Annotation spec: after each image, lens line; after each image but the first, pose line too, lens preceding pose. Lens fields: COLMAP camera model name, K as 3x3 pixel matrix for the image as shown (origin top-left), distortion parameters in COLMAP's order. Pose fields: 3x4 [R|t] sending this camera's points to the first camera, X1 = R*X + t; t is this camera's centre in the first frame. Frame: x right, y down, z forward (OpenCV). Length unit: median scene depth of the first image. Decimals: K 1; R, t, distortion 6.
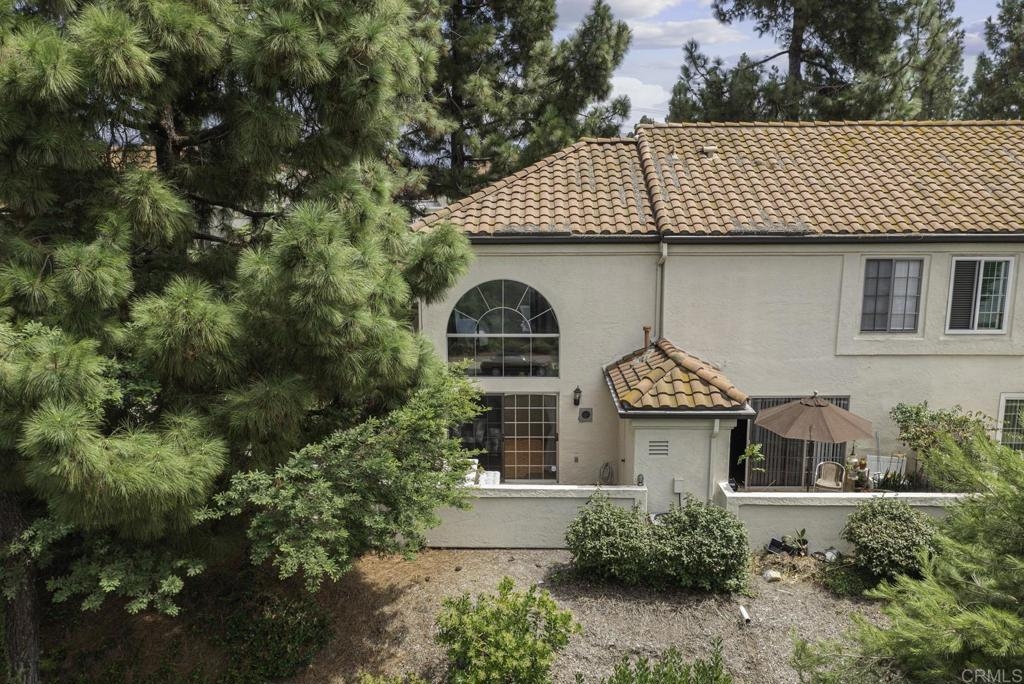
lens RADIAL K [[807.1, 0, 512.0], [0, 807.1, 342.0], [0, 0, 1]] dist [-0.000810, -0.006902]
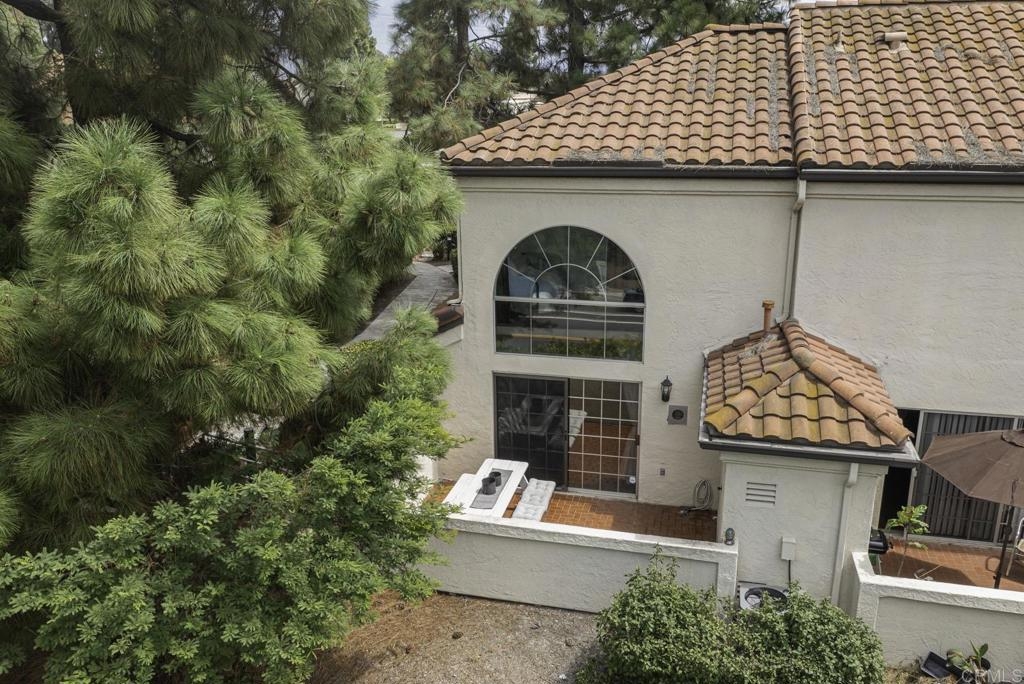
lens RADIAL K [[807.1, 0, 512.0], [0, 807.1, 342.0], [0, 0, 1]] dist [-0.000810, -0.006902]
pose [[0.975652, 0.057514, -0.211650, 0.100873], [-0.035010, 0.993471, 0.108577, -0.051865], [0.216513, -0.098524, 0.971296, 0.278423]]
